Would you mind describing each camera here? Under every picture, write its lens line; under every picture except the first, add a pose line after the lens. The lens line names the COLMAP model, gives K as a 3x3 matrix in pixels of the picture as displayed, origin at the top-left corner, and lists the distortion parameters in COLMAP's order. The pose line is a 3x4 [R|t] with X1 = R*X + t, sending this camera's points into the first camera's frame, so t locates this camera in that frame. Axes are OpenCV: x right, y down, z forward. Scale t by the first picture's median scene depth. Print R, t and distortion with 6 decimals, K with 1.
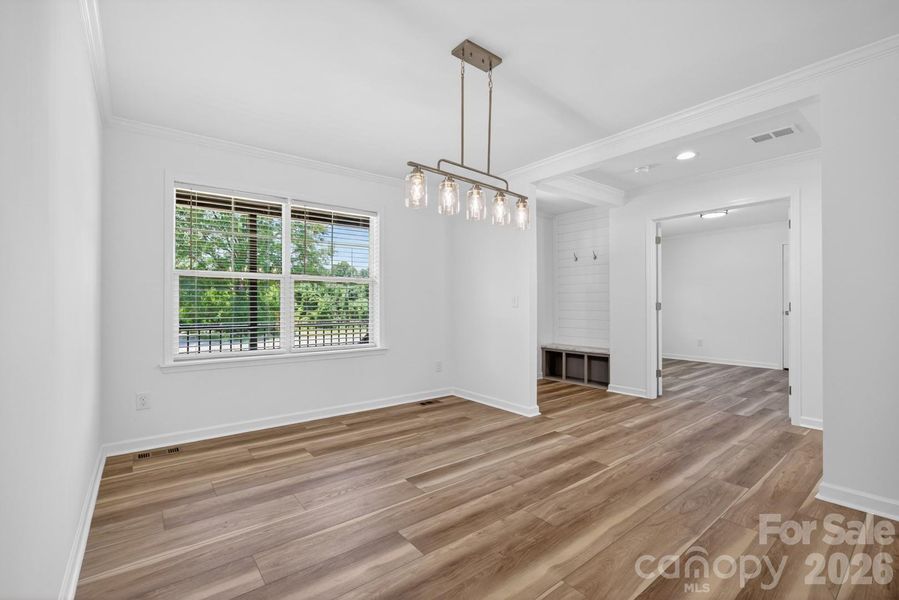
lens RADIAL K [[393.7, 0, 445.3], [0, 393.7, 304.1], [0, 0, 1]] dist [-0.014315, 0.000111]
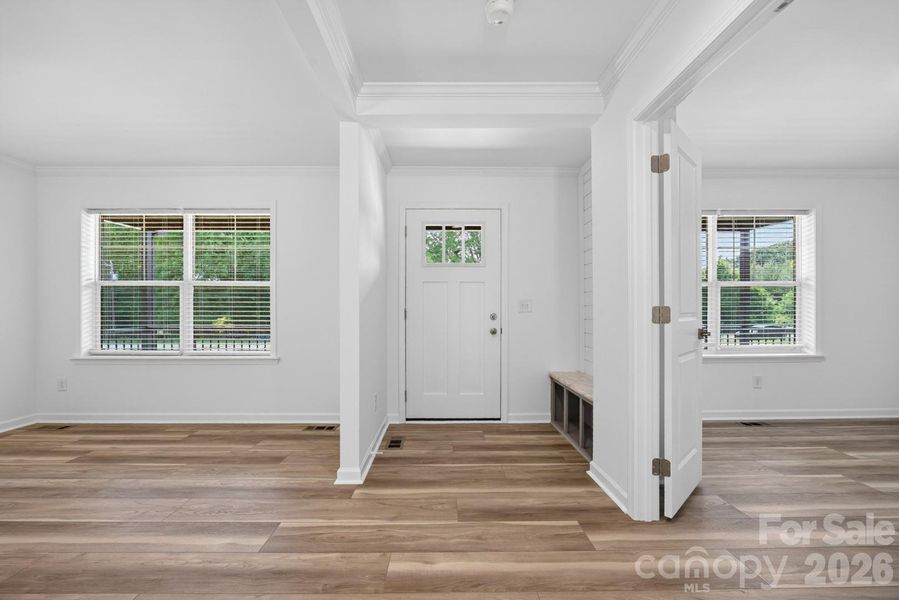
lens RADIAL K [[353.7, 0, 444.9], [0, 353.7, 314.5], [0, 0, 1]] dist [-0.012905, 0.000109]
pose [[0.796171, 0.006792, -0.605033, 0.748144], [-0.000177, 0.999940, 0.010992, 0.004302], [0.605071, -0.008644, 0.796125, 0.691551]]
